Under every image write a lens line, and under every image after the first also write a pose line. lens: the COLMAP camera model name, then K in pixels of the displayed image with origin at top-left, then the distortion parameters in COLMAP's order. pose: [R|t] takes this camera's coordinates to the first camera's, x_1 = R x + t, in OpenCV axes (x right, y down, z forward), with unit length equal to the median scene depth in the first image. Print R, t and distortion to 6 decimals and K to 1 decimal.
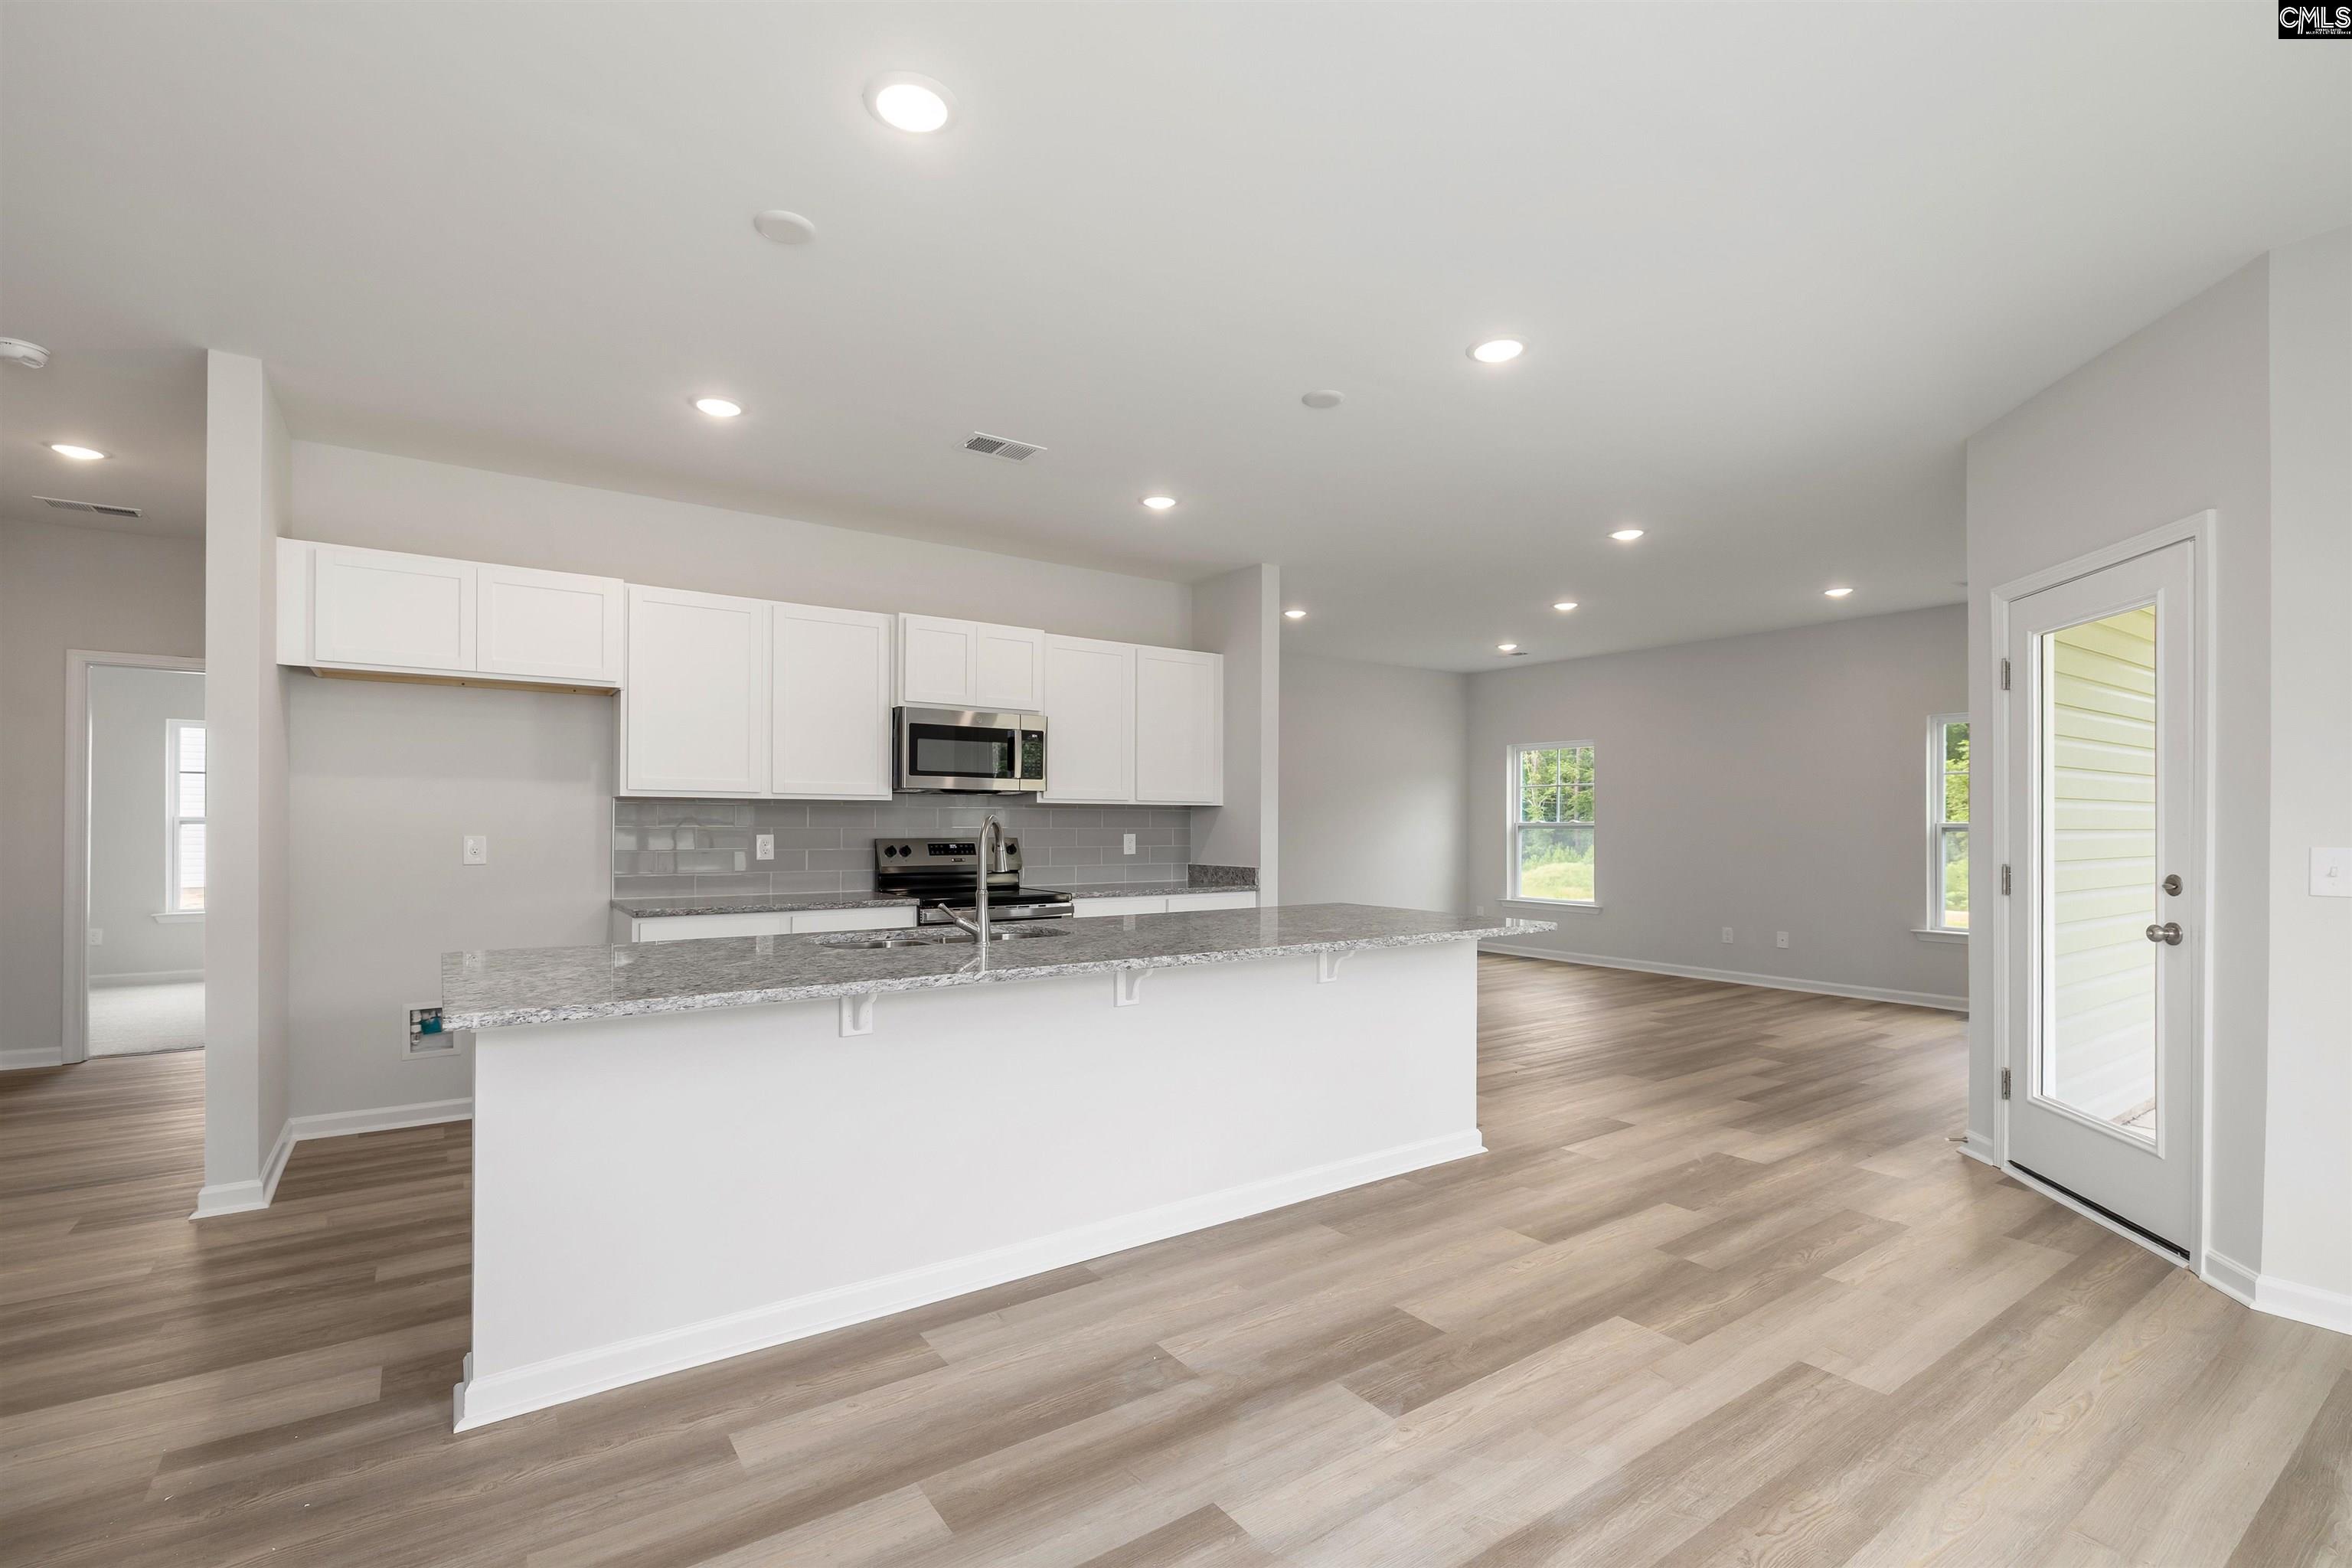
lens RADIAL K [[1033.5, 0, 1079.6], [0, 1033.5, 814.8], [0, 0, 1]] dist [0.000233, -0.000067]
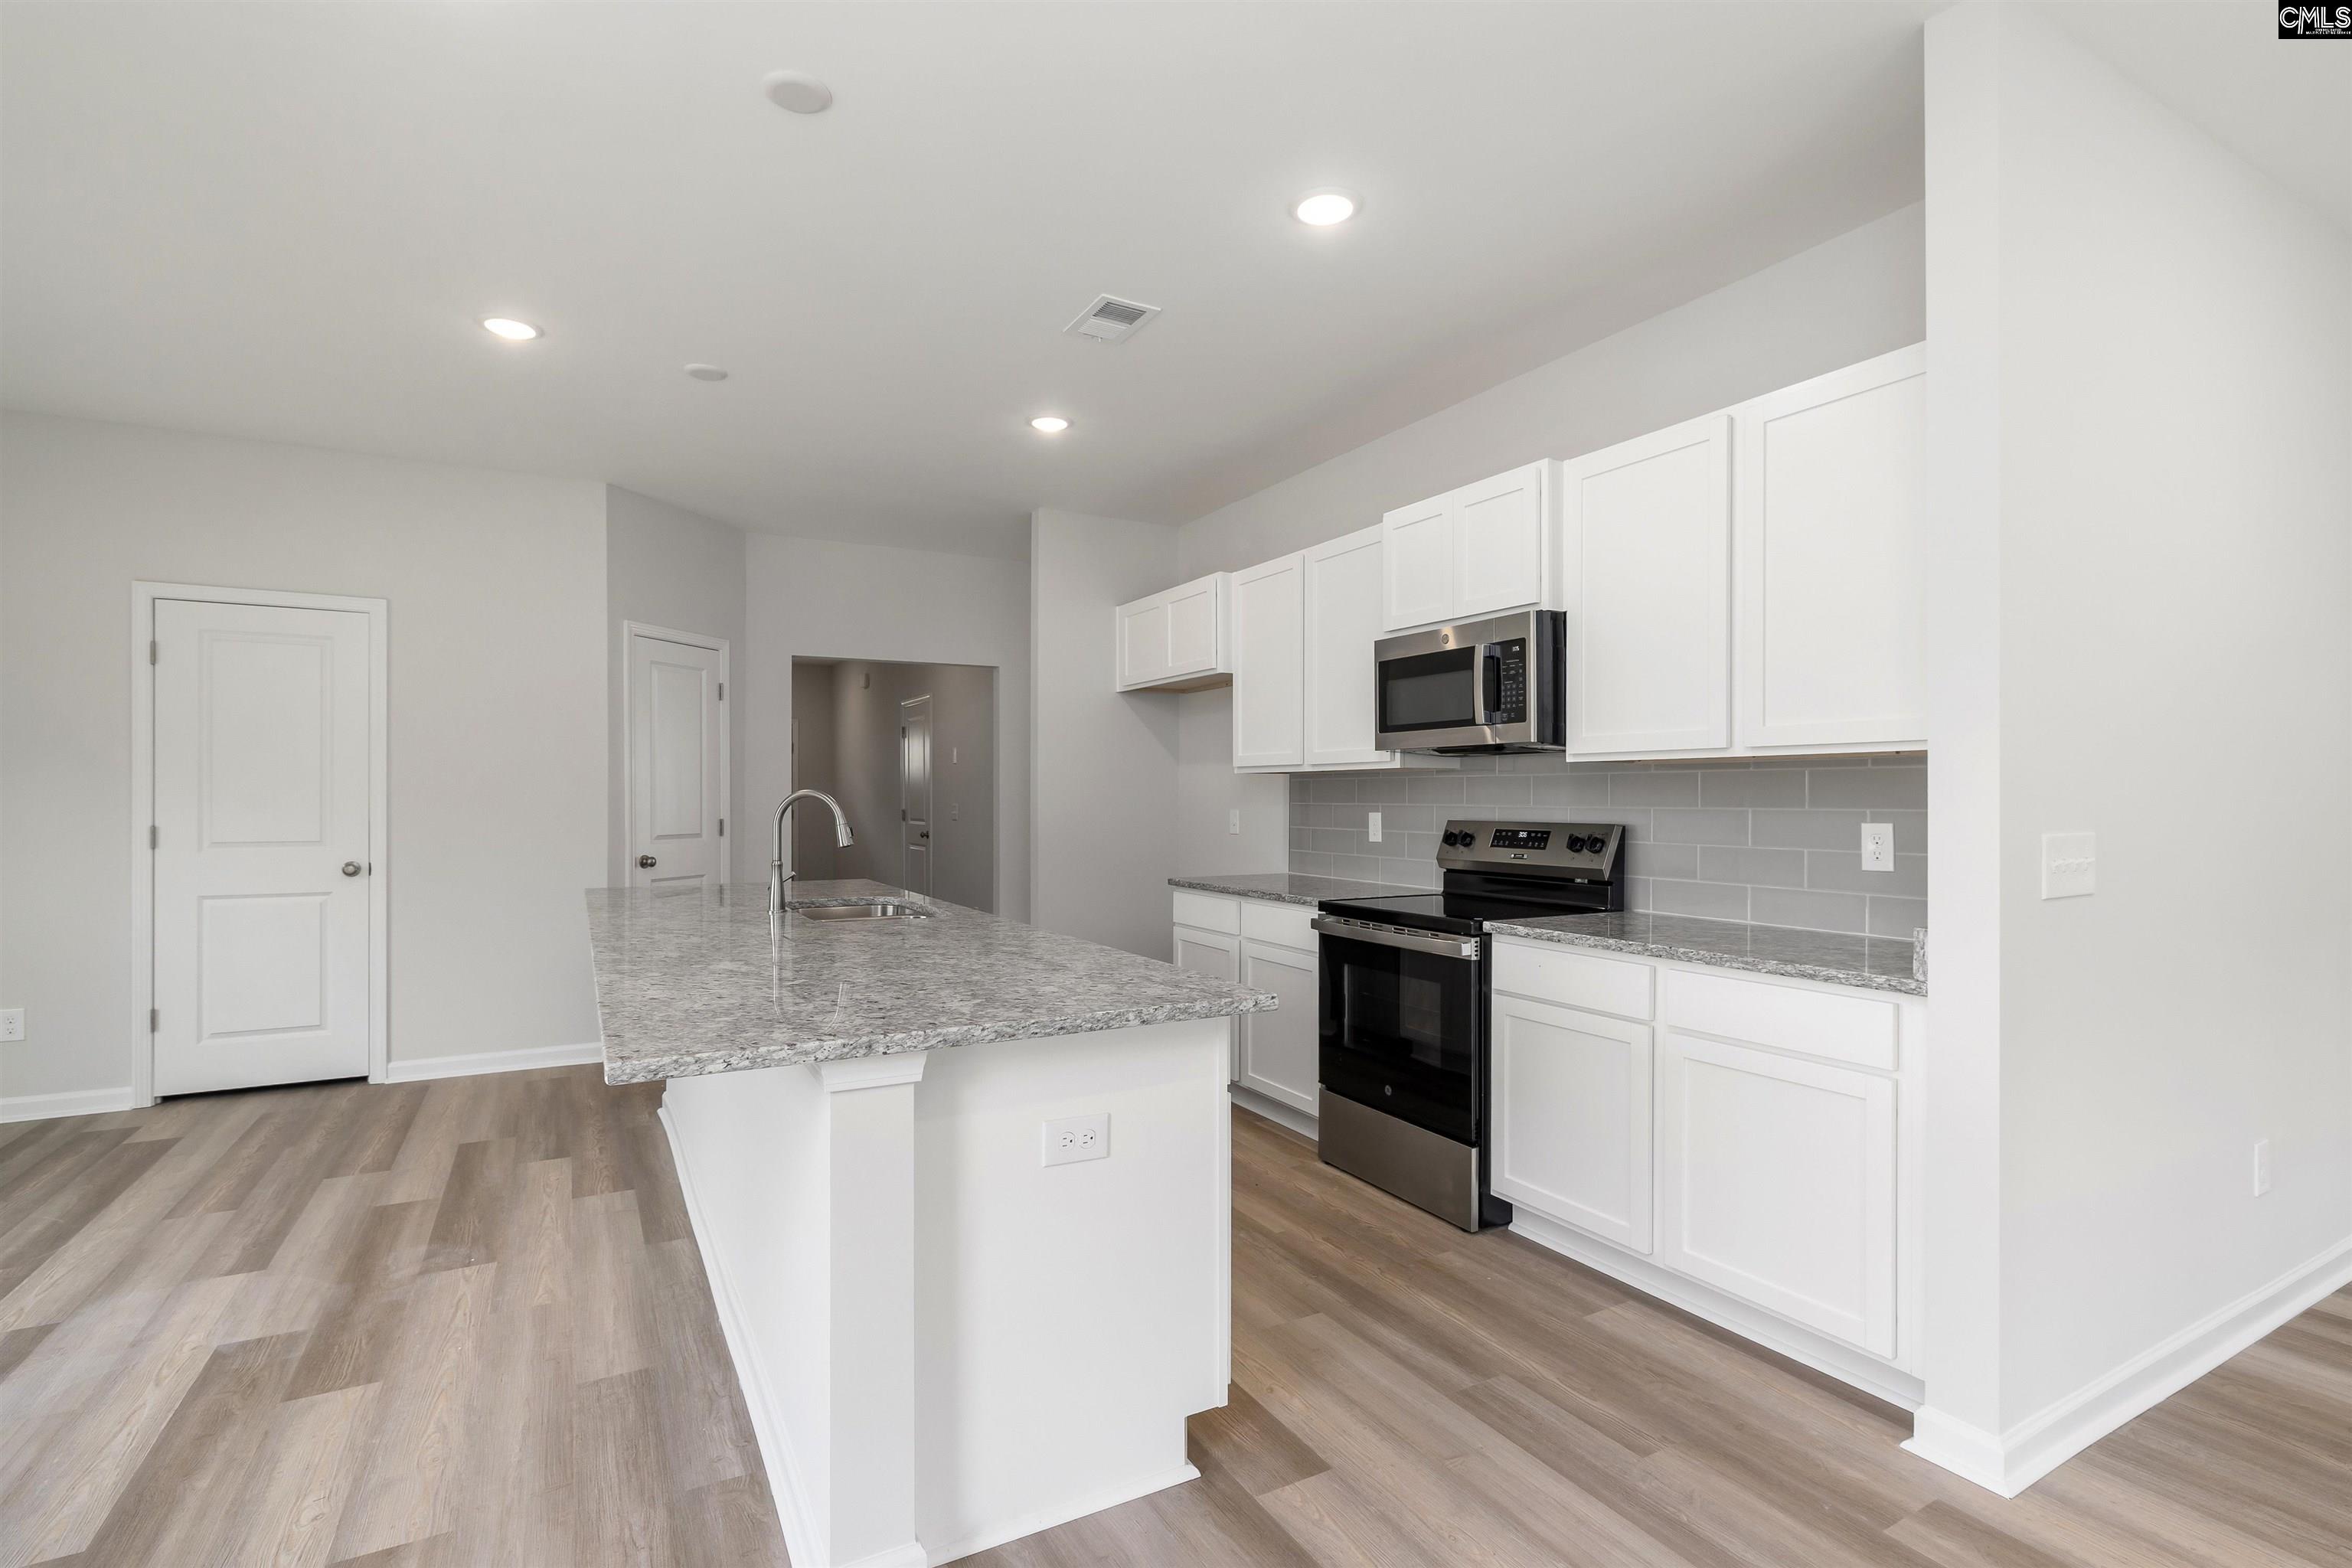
lens RADIAL K [[1090.7, 0, 1181.5], [0, 1090.7, 791.0], [0, 0, 1]] dist [-0.004969, 0.000237]
pose [[-0.025692, -0.011229, -0.999607, 1.002148], [0.003992, 0.999928, -0.011336, 0.017814], [0.999662, -0.004282, -0.025645, 1.442699]]
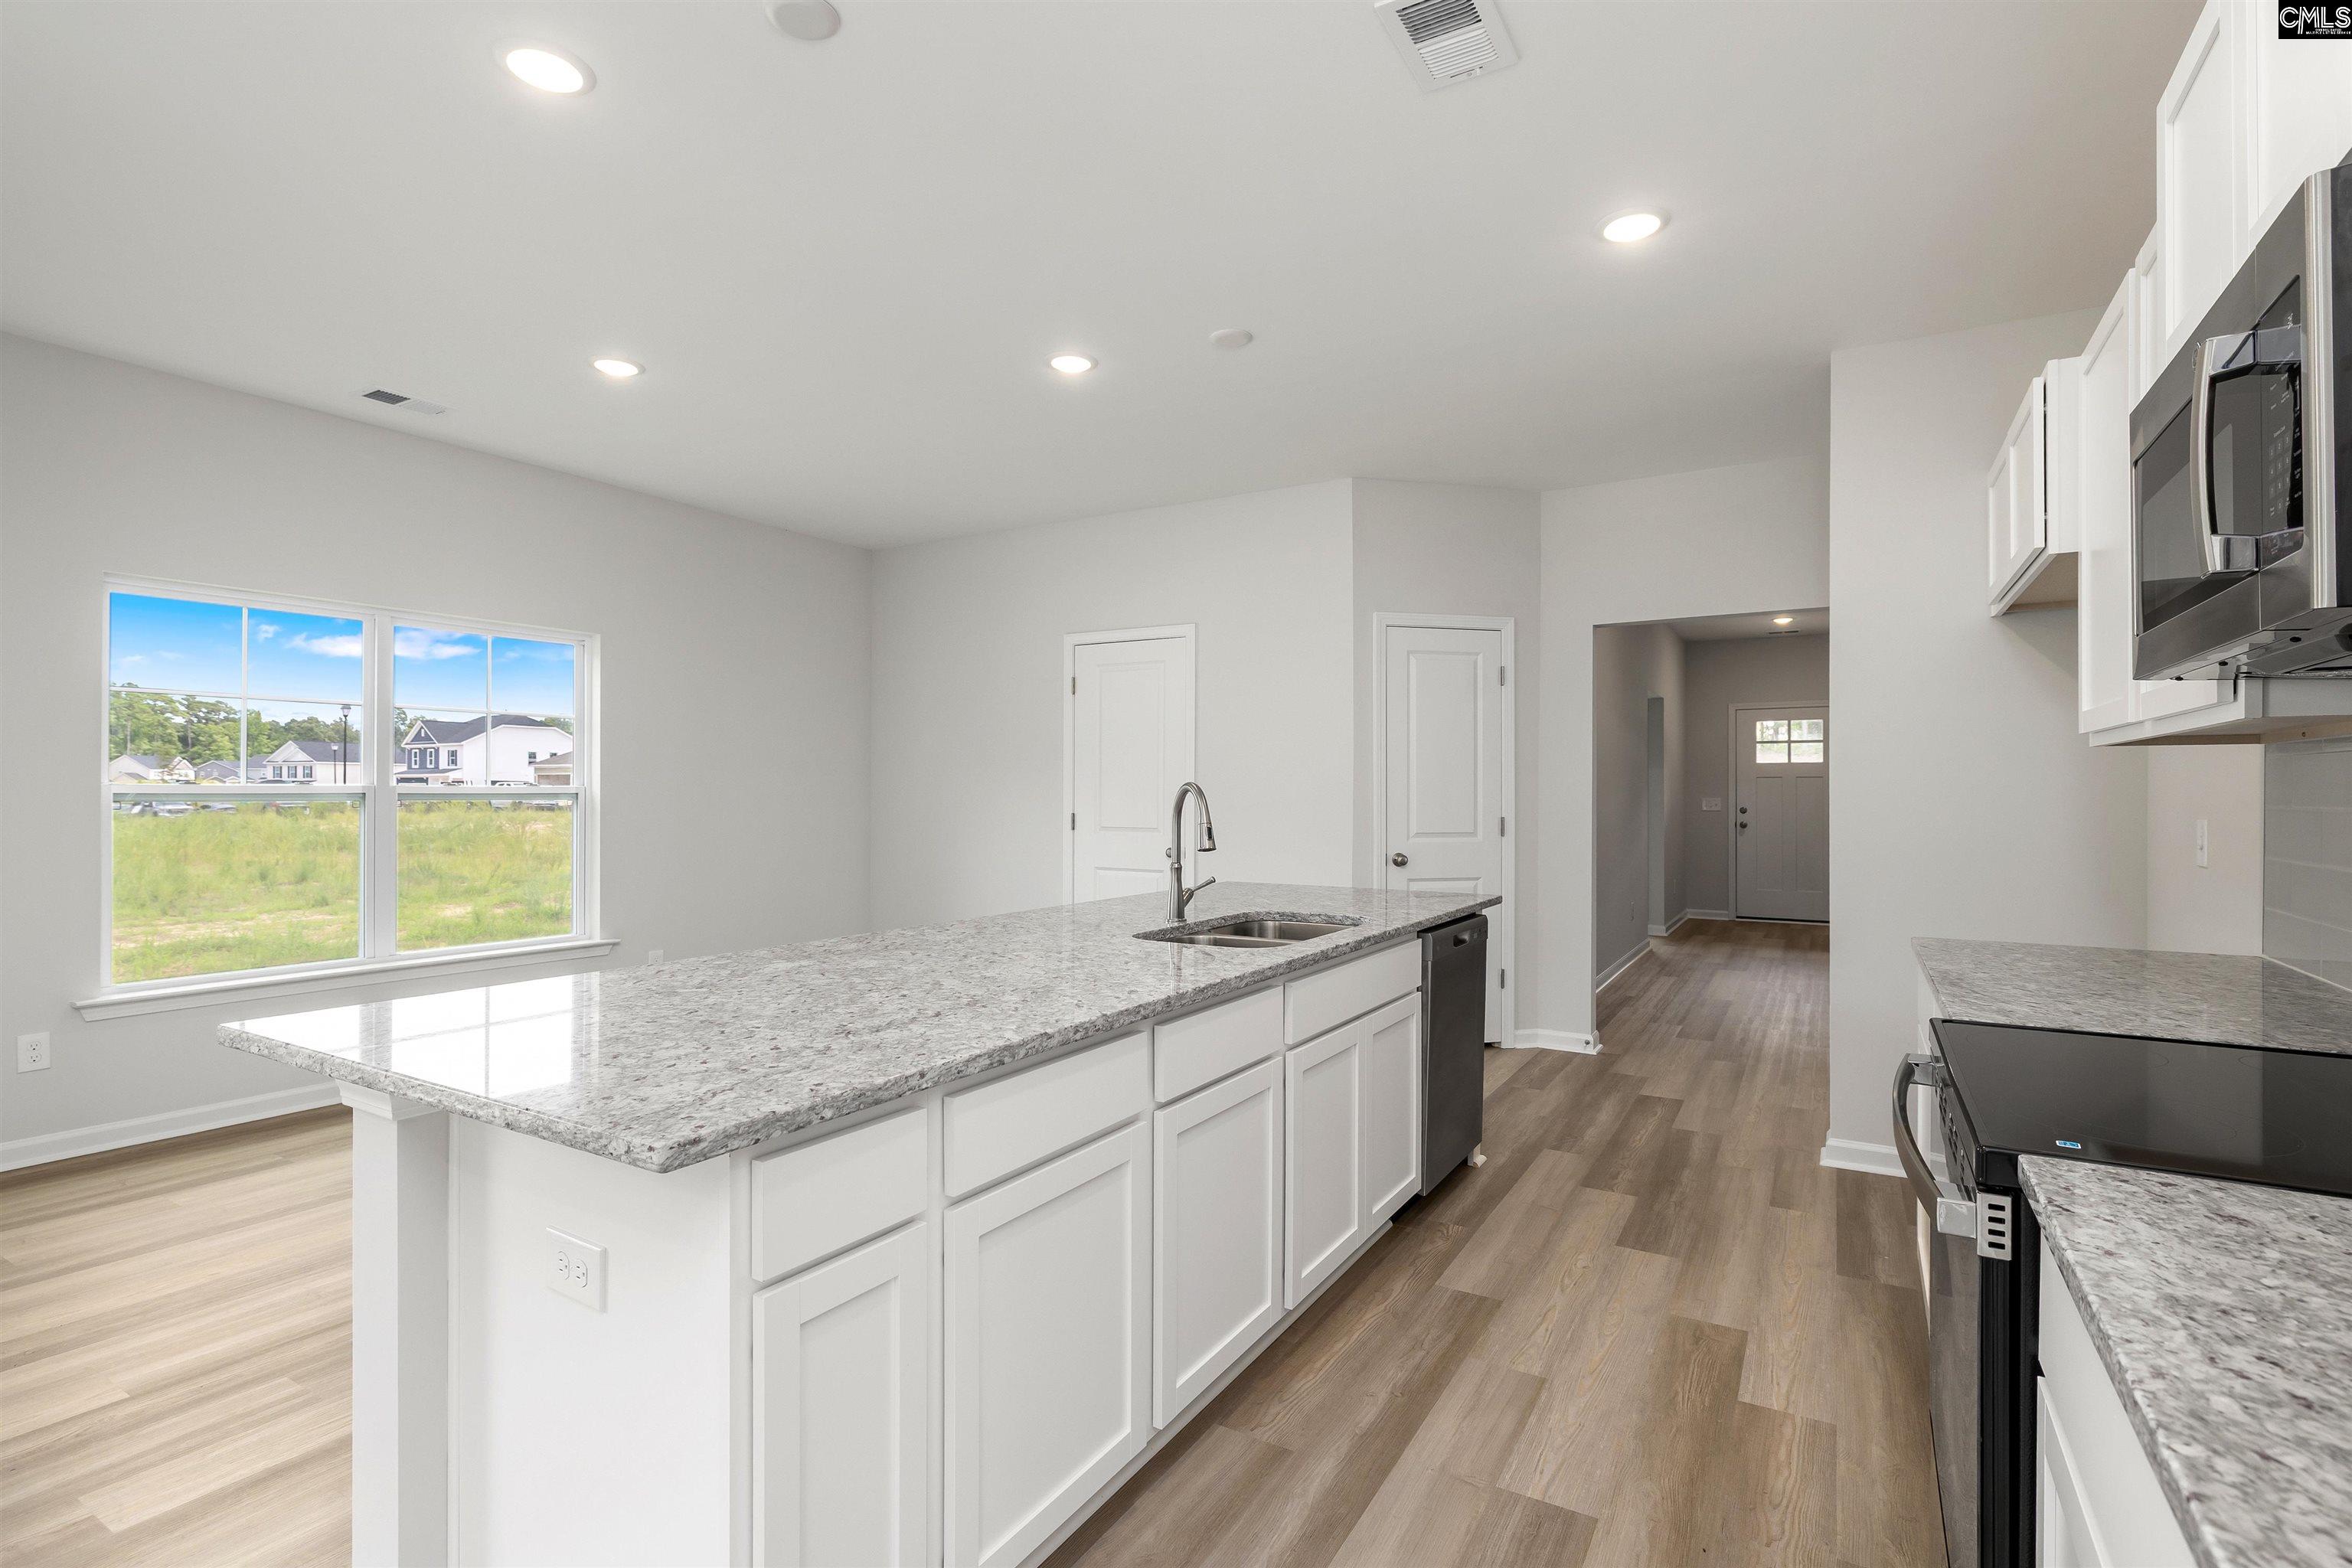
lens RADIAL K [[1106.6, 0, 1178.6], [0, 1106.6, 788.7], [0, 0, 1]] dist [-0.007463, -0.000008]
pose [[-0.873781, -0.008889, -0.486238, 0.381547], [-0.004726, 0.999941, -0.009788, 0.016392], [0.486296, -0.006255, -0.873771, 1.879881]]
